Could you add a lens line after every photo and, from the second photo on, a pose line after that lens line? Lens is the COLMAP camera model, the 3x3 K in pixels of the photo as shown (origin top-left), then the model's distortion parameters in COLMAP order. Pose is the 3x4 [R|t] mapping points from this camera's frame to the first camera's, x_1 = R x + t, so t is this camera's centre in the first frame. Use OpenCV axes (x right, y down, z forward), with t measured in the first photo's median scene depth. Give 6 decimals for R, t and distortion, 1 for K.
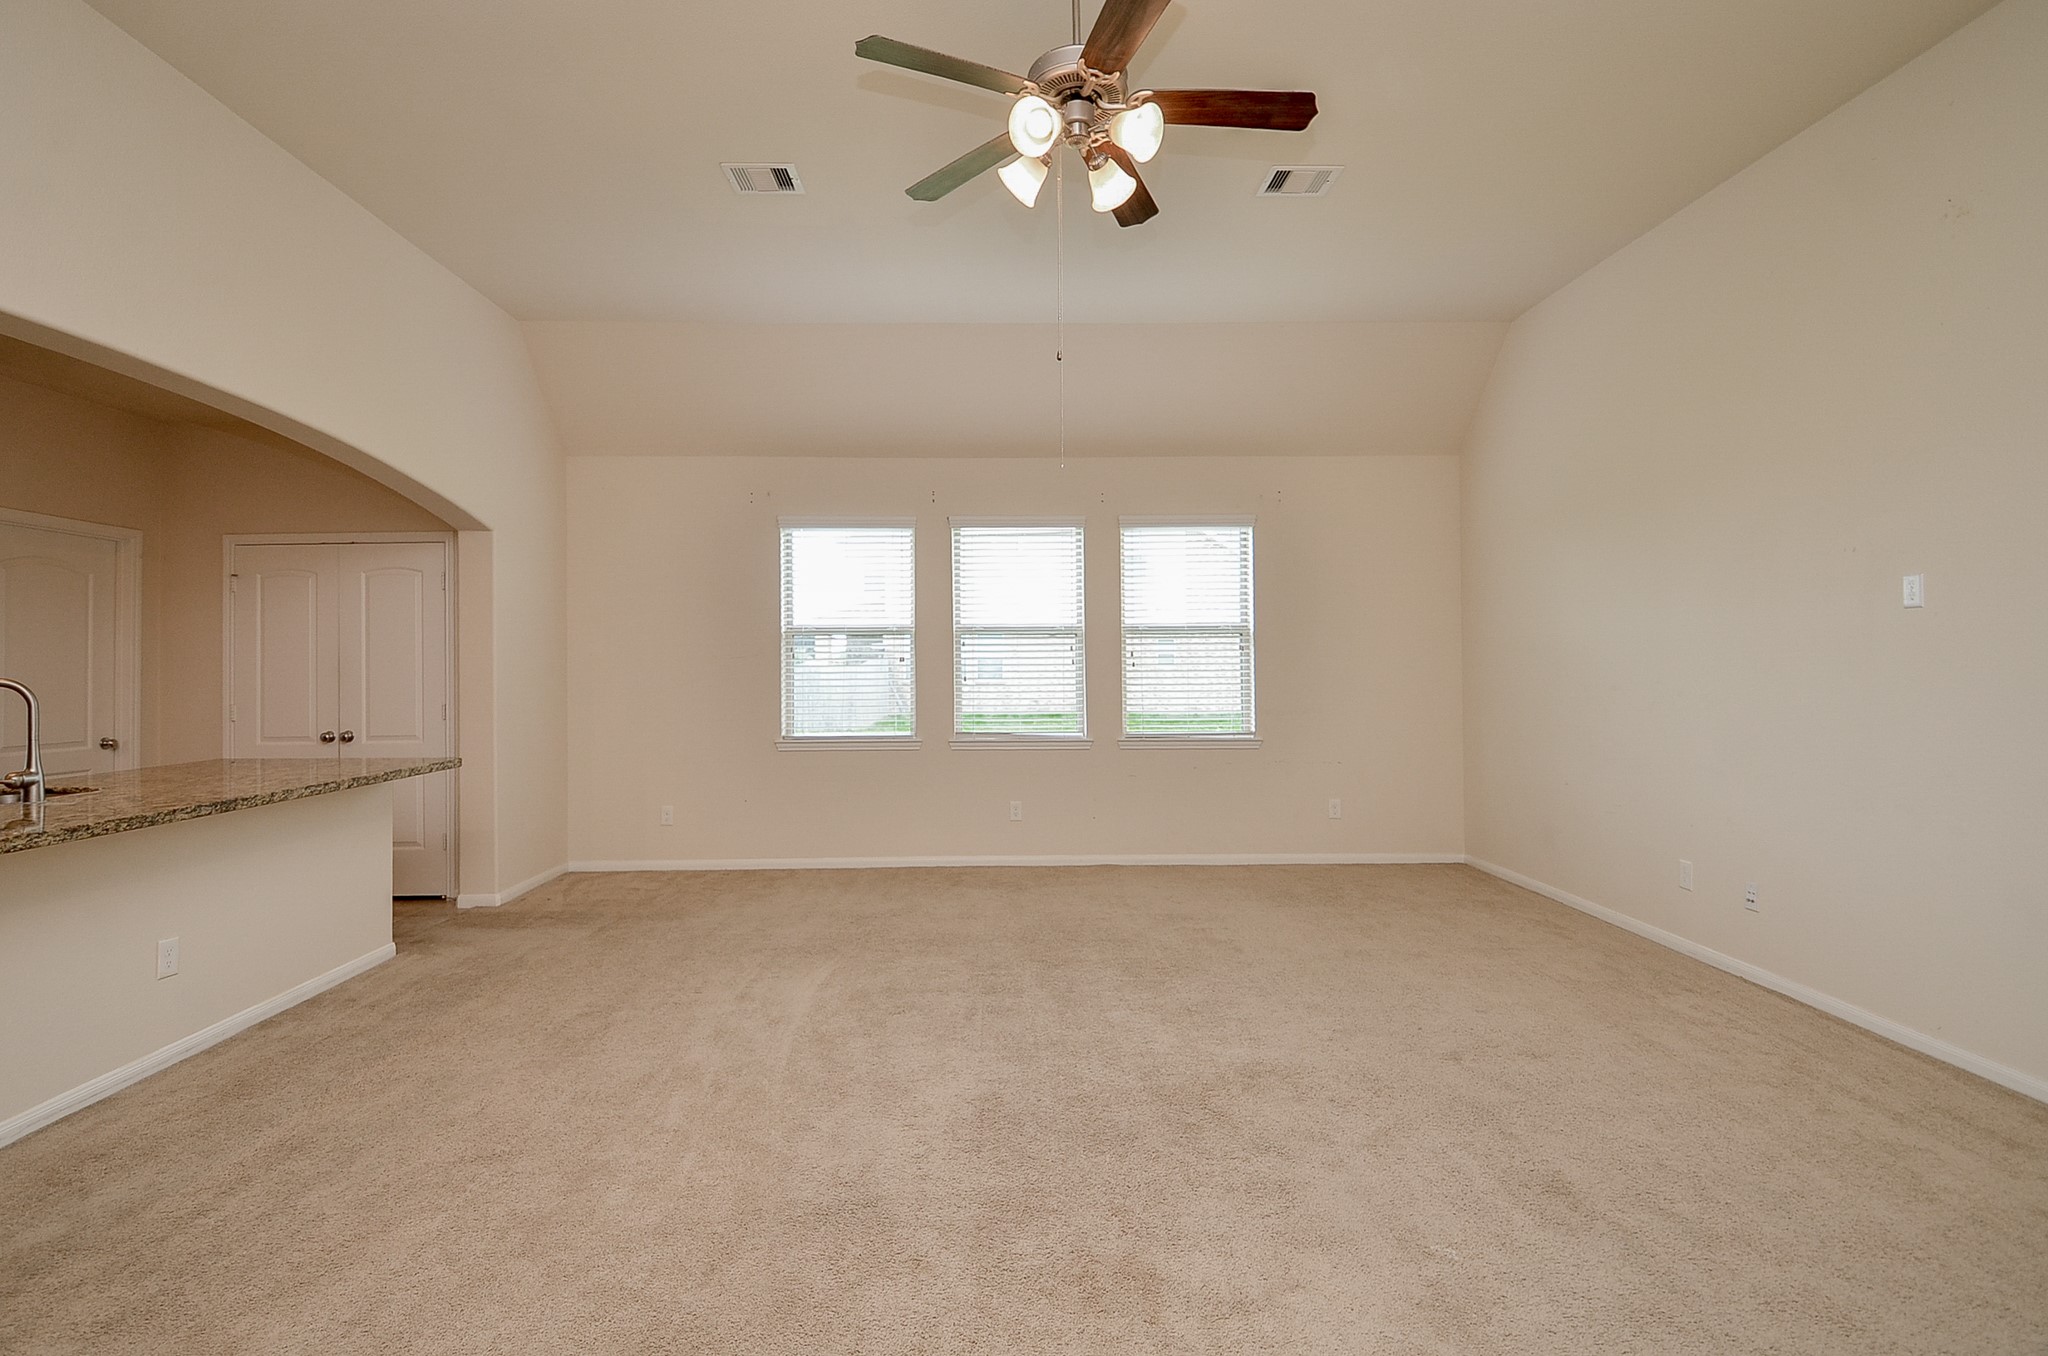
lens RADIAL K [[925.0, 0, 1027.1], [0, 925.0, 658.4], [0, 0, 1]] dist [0.000337, -0.013413]
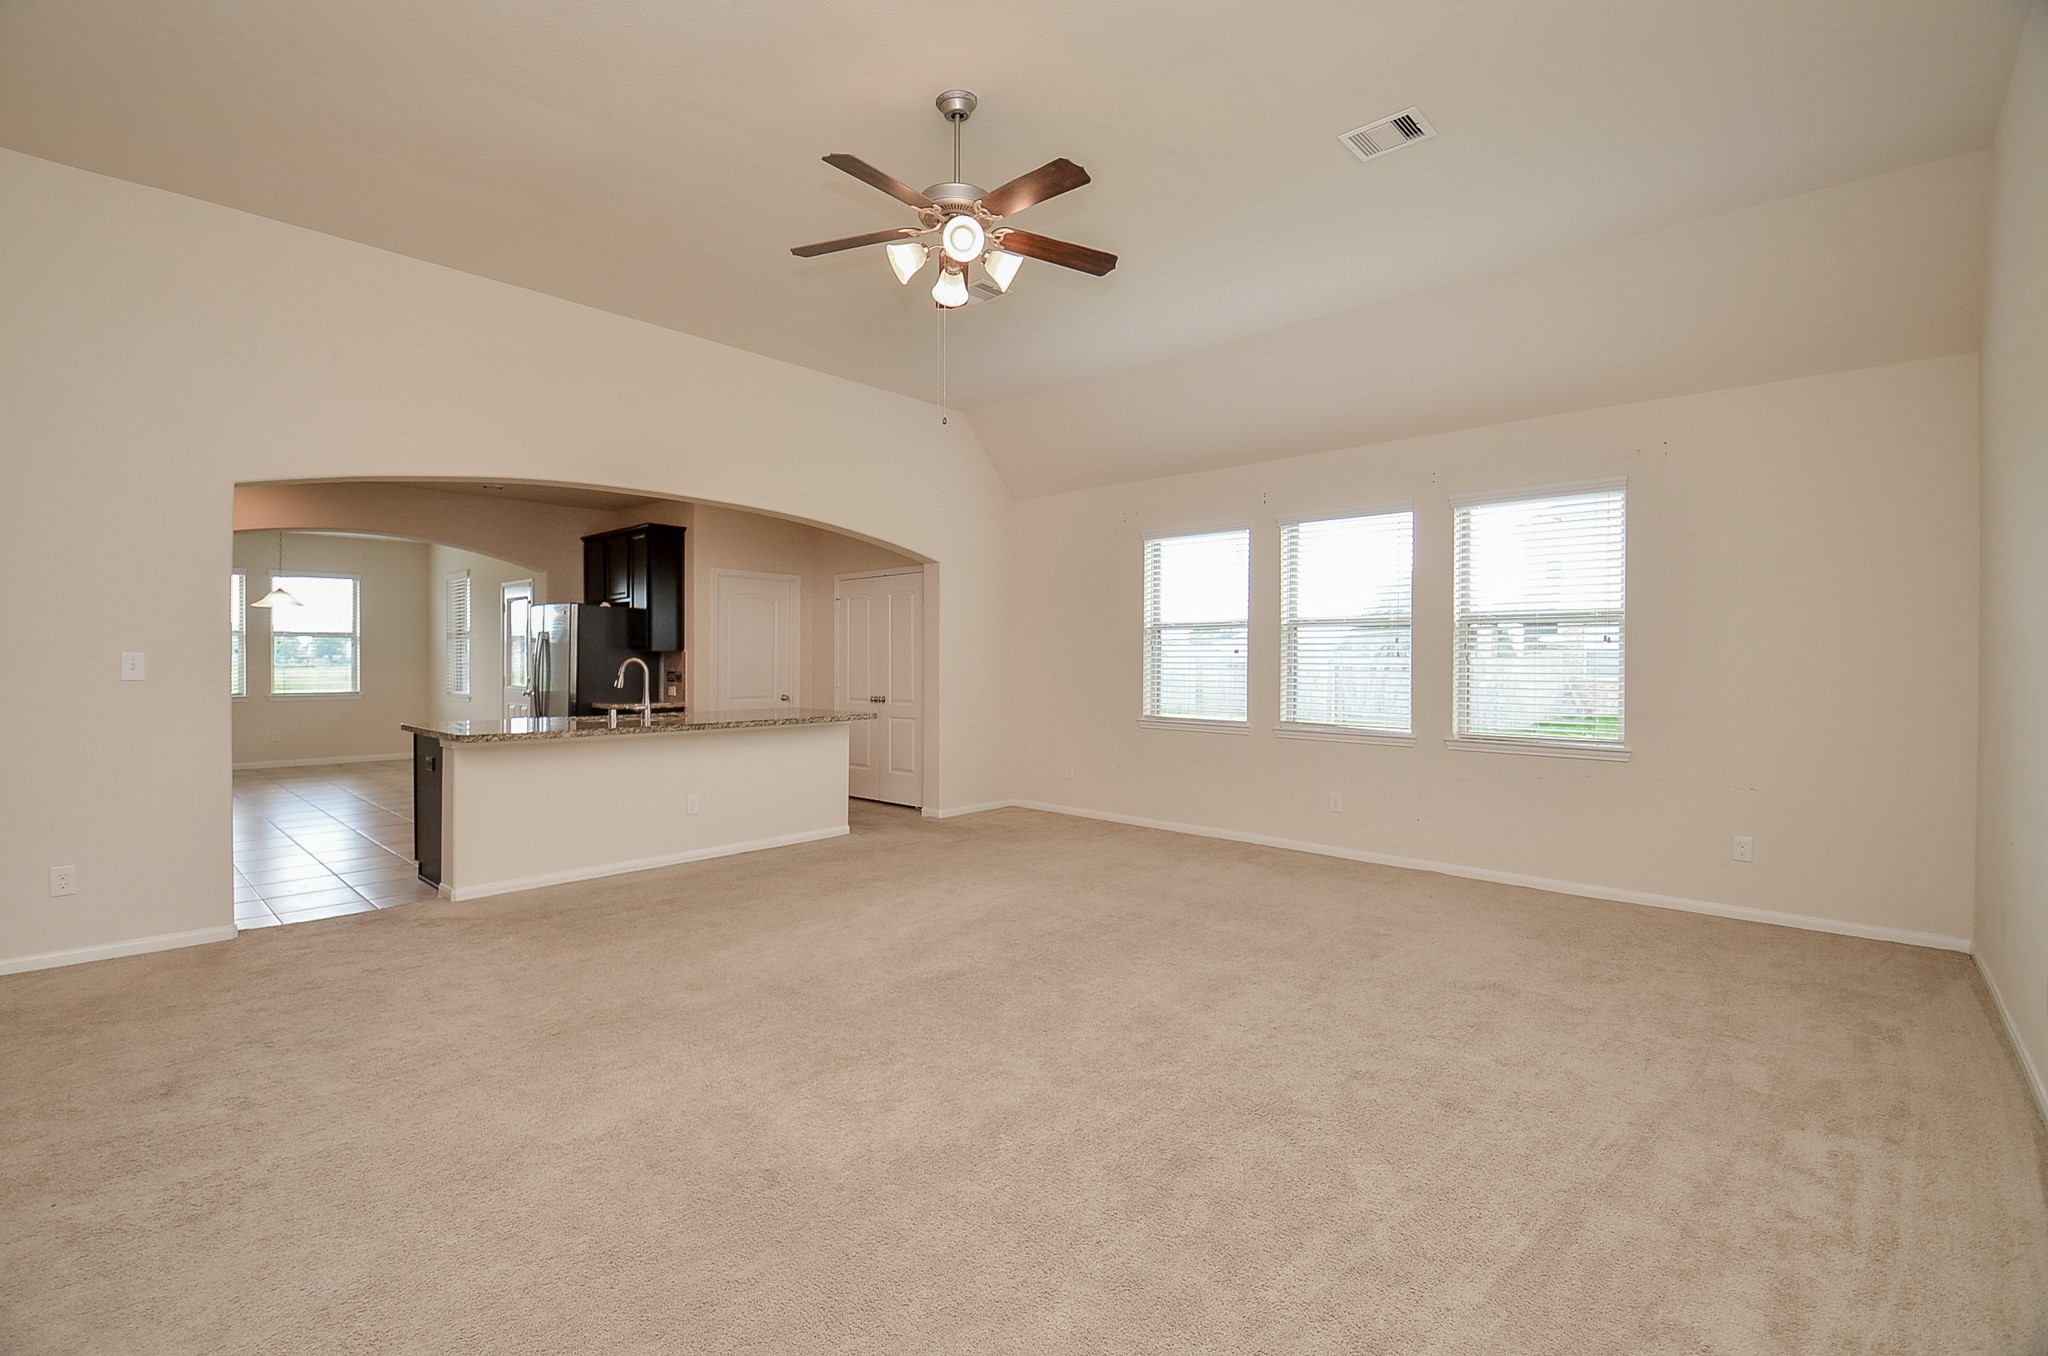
lens RADIAL K [[912.2, 0, 1024.0], [0, 912.2, 678.0], [0, 0, 1]] dist [0.000551, -0.028586]
pose [[0.708218, 0.023166, -0.705614, 0.443886], [0.000926, 0.999430, 0.033742, -0.003690], [0.705993, -0.024550, 0.707793, 0.057923]]
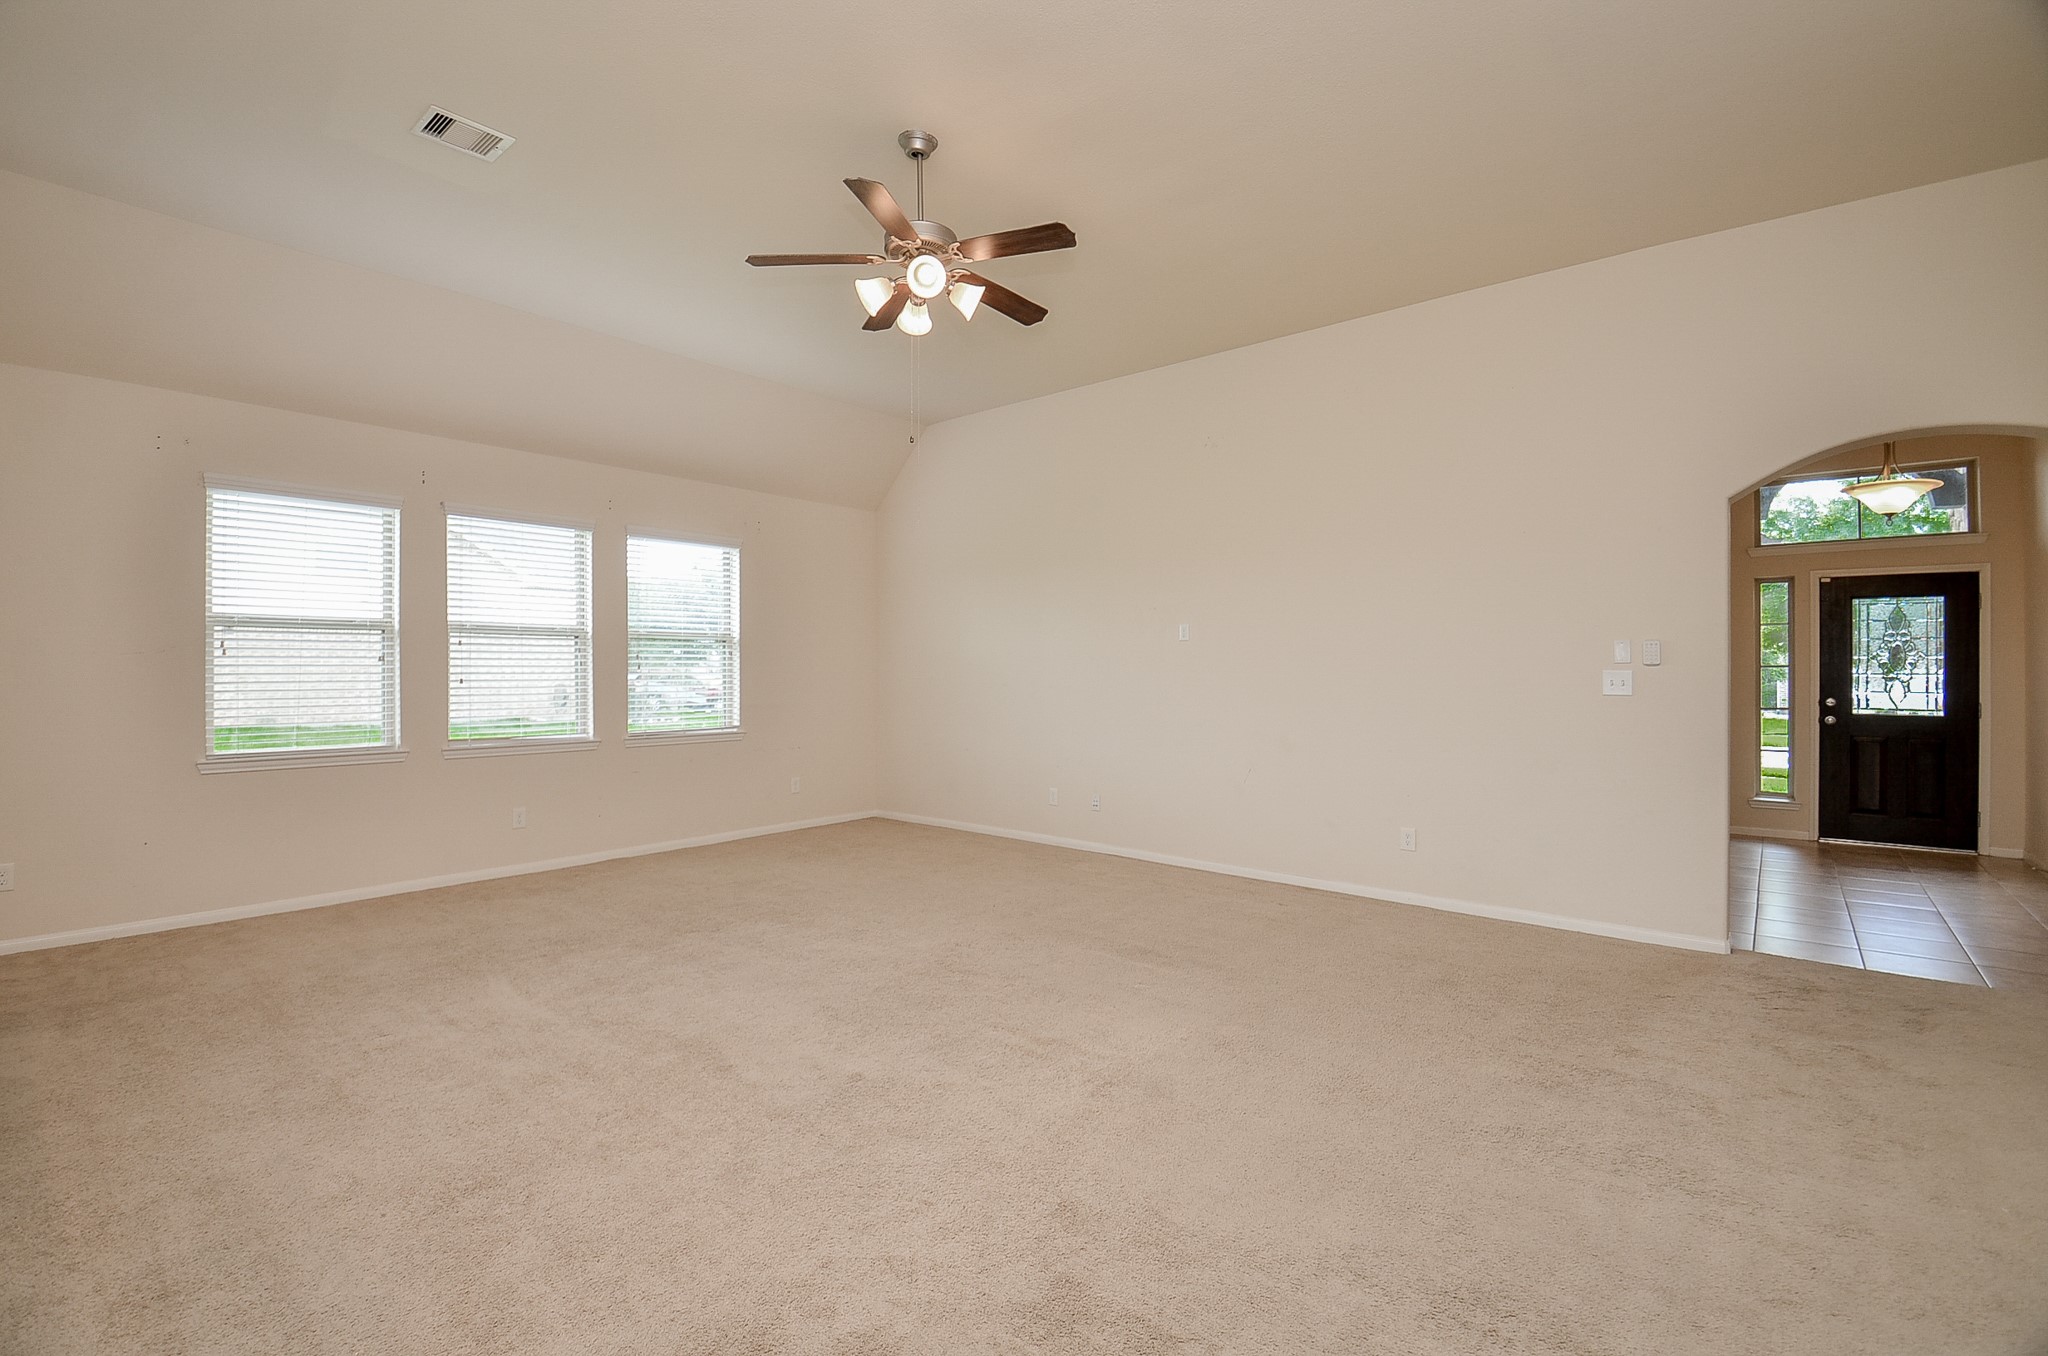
lens RADIAL K [[889.6, 0, 1024.4], [0, 889.6, 670.4], [0, 0, 1]] dist [-0.000864, -0.013675]
pose [[0.665676, 0.004586, 0.746227, -0.353463], [-0.011739, 0.999922, 0.004326, 0.001544], [-0.746149, -0.011640, 0.665677, -0.006329]]
